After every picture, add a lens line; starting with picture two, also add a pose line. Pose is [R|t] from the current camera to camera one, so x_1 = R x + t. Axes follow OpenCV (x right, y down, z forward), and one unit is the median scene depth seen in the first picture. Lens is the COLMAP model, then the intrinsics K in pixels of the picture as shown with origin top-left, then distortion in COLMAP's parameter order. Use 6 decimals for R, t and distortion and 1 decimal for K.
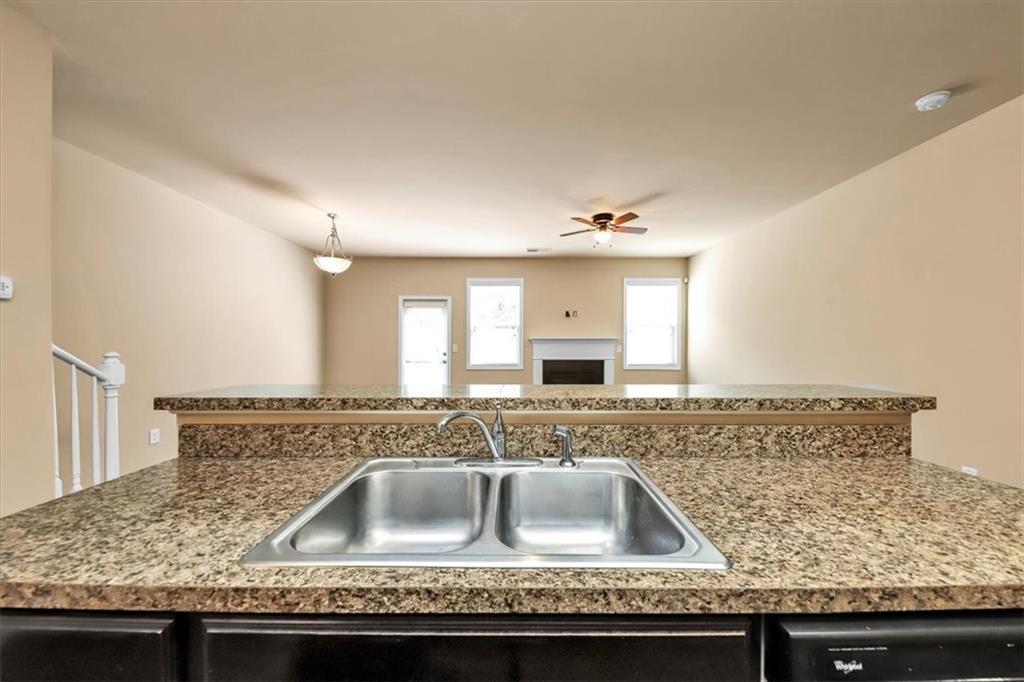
lens RADIAL K [[366.2, 0, 513.0], [0, 366.2, 346.2], [0, 0, 1]] dist [0.020980, -0.010220]
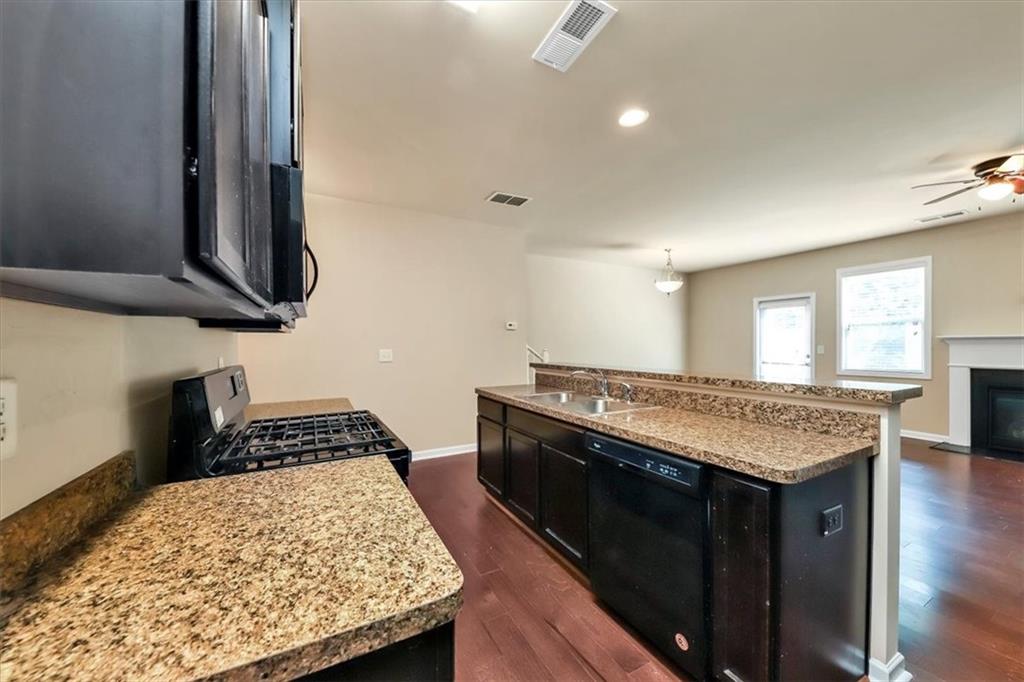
lens RADIAL K [[366.2, 0, 513.0], [0, 366.2, 346.2], [0, 0, 1]] dist [0.020980, -0.010220]
pose [[0.483452, 0.002054, -0.875368, 0.317982], [-0.005259, 0.999986, -0.000558, 0.001582], [0.875355, 0.004873, 0.483456, -0.111852]]
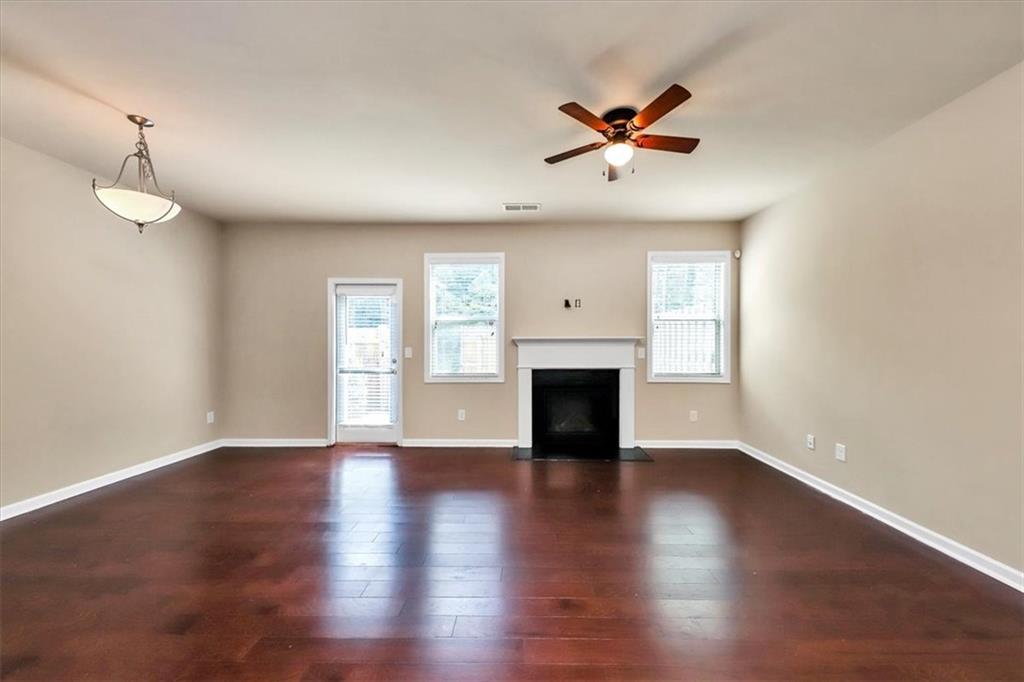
lens RADIAL K [[373.0, 0, 521.2], [0, 373.0, 343.0], [0, 0, 1]] dist [0.000649, 0.000044]
pose [[0.999975, -0.000948, -0.007001, 0.076961], [0.000850, 0.999902, -0.013979, -0.002789], [0.007014, 0.013973, 0.999878, 0.335770]]
